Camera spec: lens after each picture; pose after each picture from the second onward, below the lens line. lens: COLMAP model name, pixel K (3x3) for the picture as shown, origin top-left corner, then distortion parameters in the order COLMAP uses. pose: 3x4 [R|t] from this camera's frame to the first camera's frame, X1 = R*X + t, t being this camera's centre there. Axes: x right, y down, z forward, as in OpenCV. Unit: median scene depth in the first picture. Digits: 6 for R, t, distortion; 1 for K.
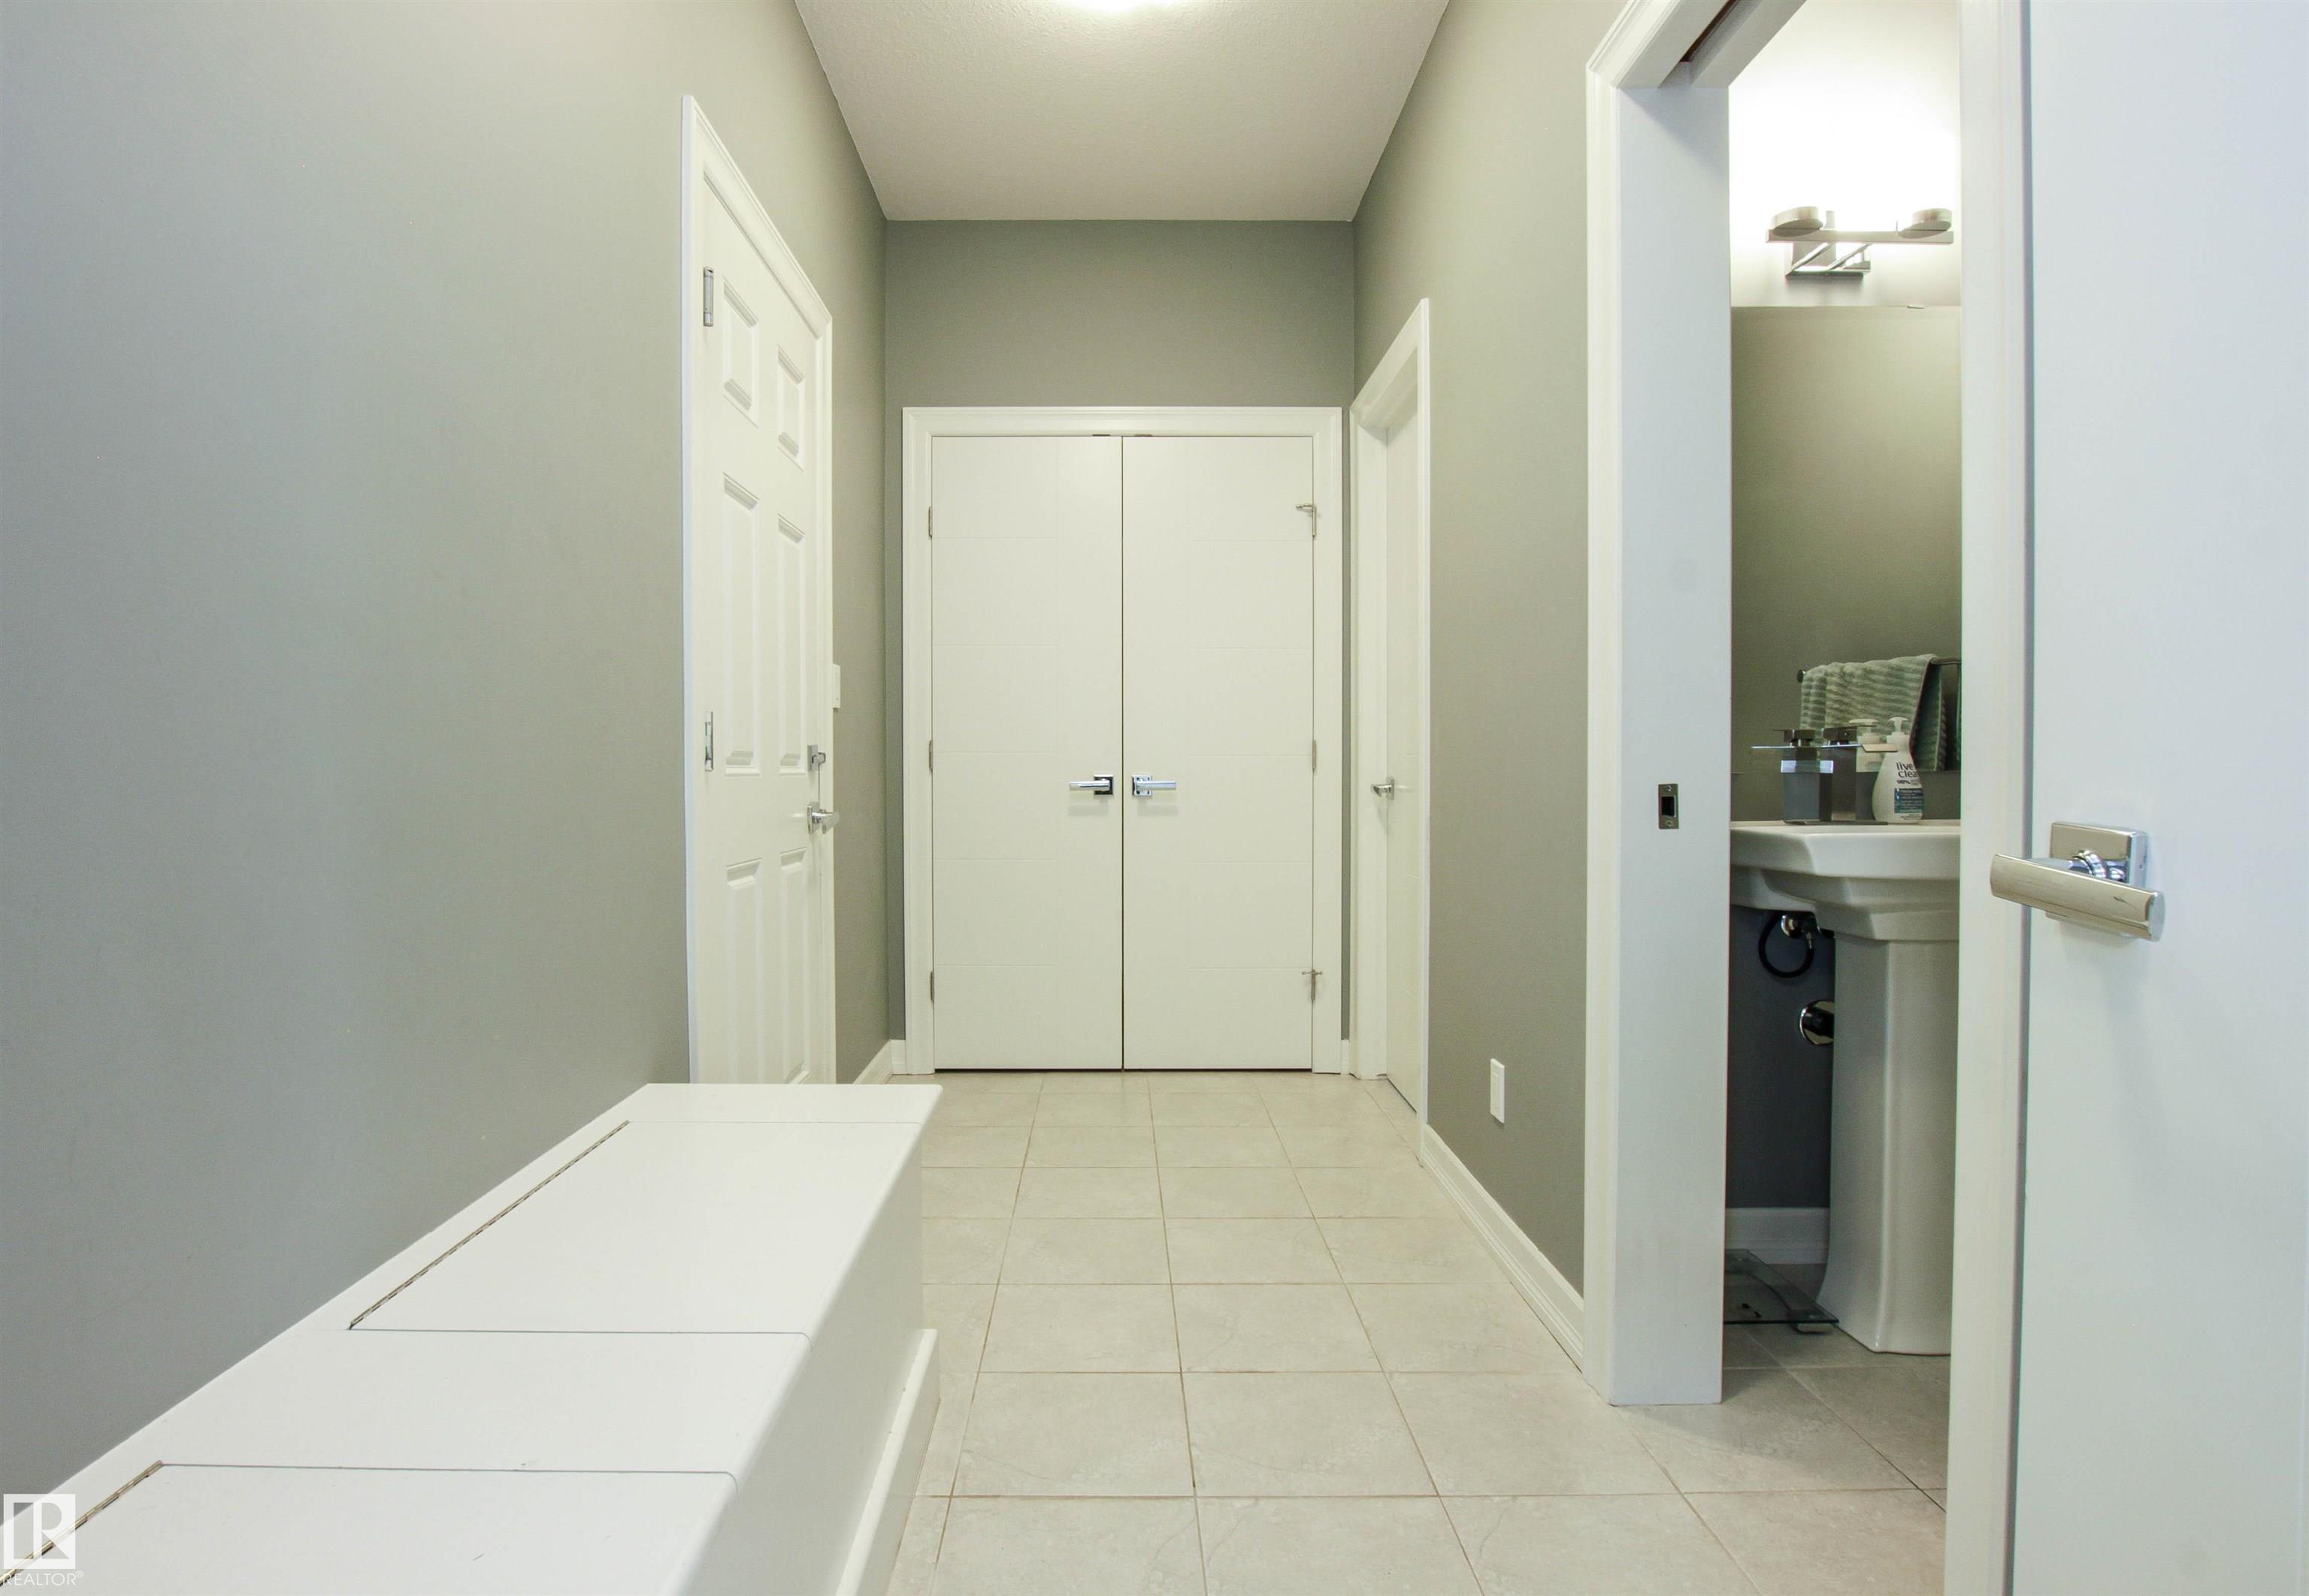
lens RADIAL K [[1172.0, 0, 1151.1], [0, 1172.0, 798.5], [0, 0, 1]] dist [-0.030390, 0.004145]
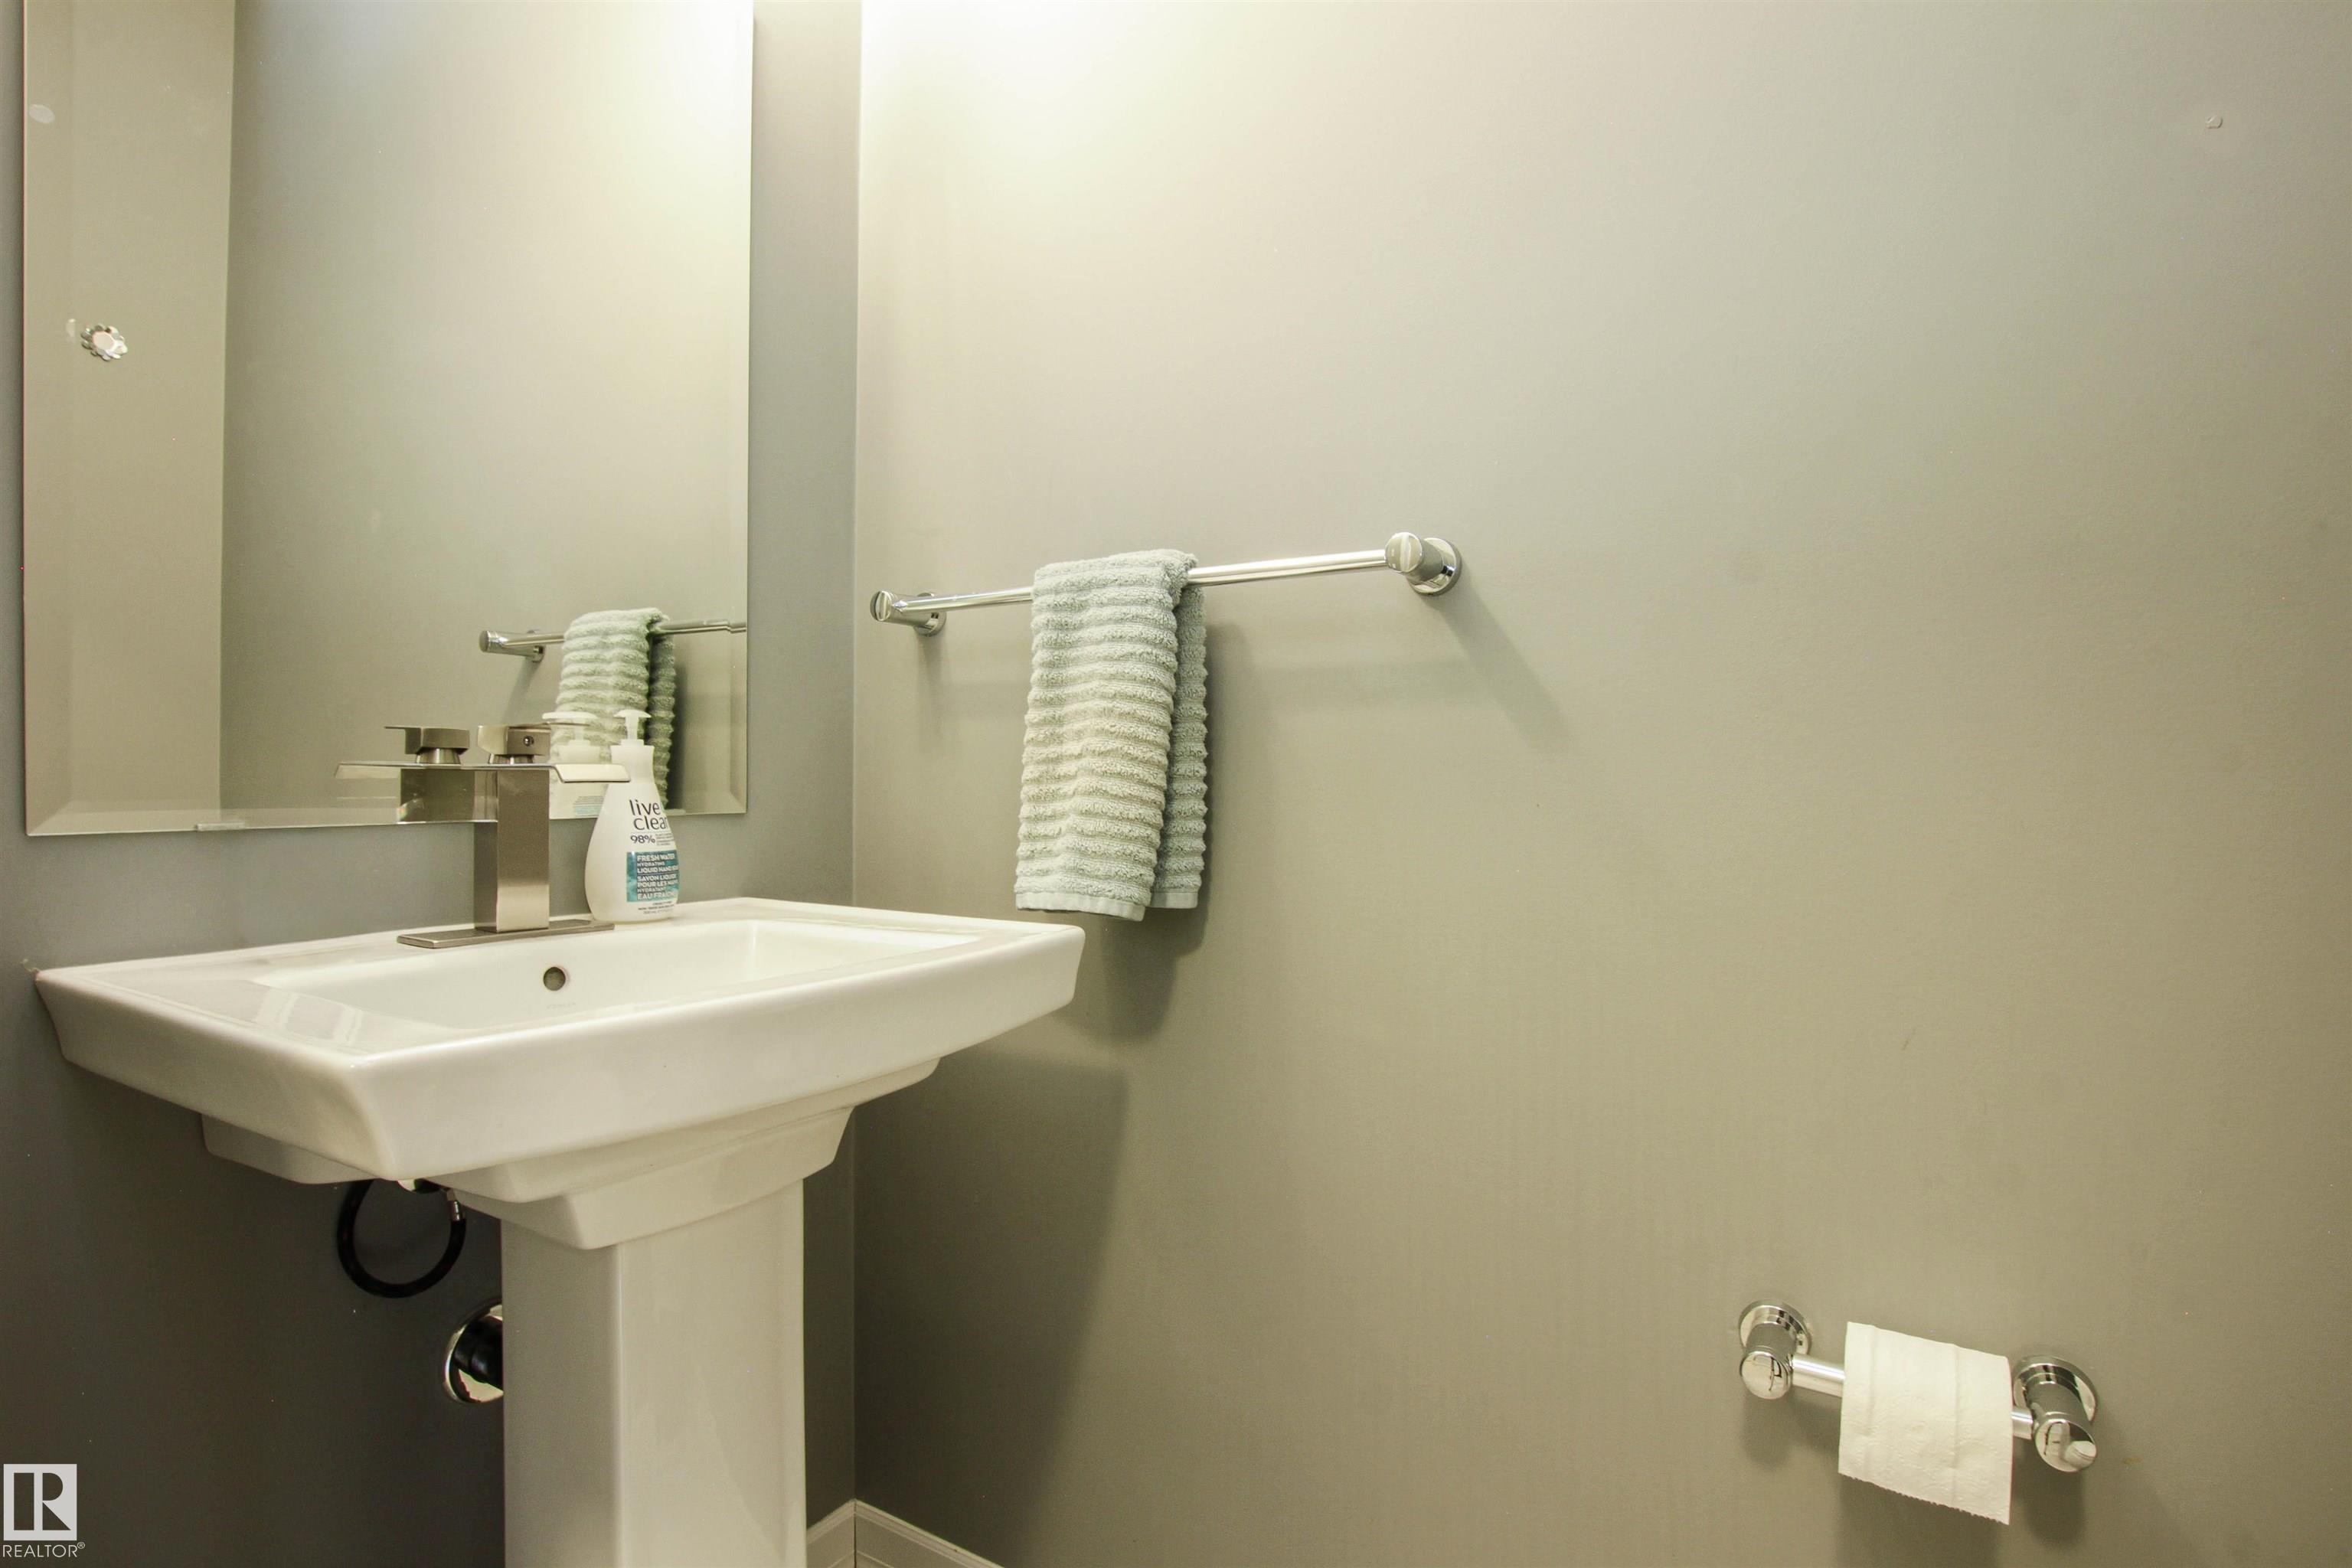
lens RADIAL K [[1158.7, 0, 1178.3], [0, 1158.7, 787.8], [0, 0, 1]] dist [-0.031558, 0.002704]
pose [[0.532390, 0.001131, 0.846499, 0.344707], [0.008782, 0.999938, -0.006859, -0.031000], [-0.846454, 0.011086, 0.532347, 0.528229]]
